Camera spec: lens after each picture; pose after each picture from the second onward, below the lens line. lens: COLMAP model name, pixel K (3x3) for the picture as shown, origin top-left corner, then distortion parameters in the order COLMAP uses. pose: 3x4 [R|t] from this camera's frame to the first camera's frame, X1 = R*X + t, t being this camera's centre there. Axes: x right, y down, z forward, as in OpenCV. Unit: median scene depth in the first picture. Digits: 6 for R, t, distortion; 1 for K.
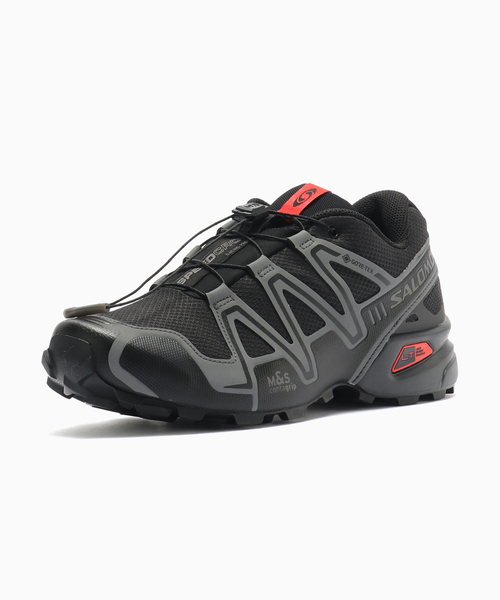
lens RADIAL K [[3049.5, 0, 250.0], [0, 3049.5, 300.0], [0, 0, 1]] dist [-0.312612, 0.000000]
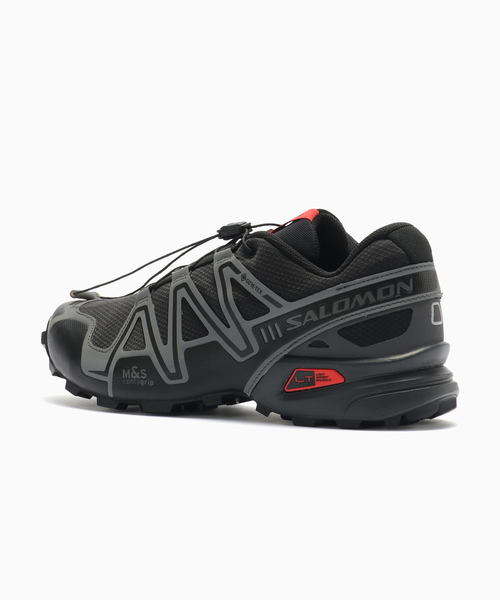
lens RADIAL K [[3049.5, 0, 250.0], [0, 3049.5, 299.9], [0, 0, 1]] dist [-0.312612, 0.000000]
pose [[0.213032, 0.099474, -0.971968, 1.076564], [-0.083111, 0.993043, 0.083414, -0.095431], [0.973504, 0.063012, 0.219817, 0.767298]]
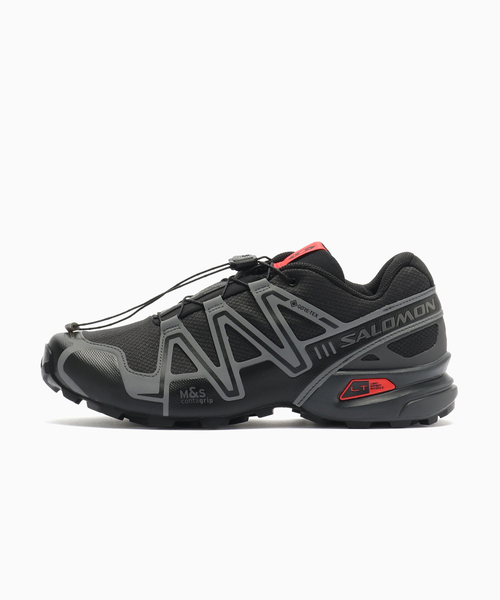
lens RADIAL K [[3049.5, 0, 250.1], [0, 3049.5, 299.8], [0, 0, 1]] dist [-0.312612, 0.000000]
pose [[0.754758, 0.069615, -0.652300, 0.821816], [-0.073671, 0.997058, 0.021166, -0.039831], [0.651854, 0.032081, 0.757666, 0.055679]]
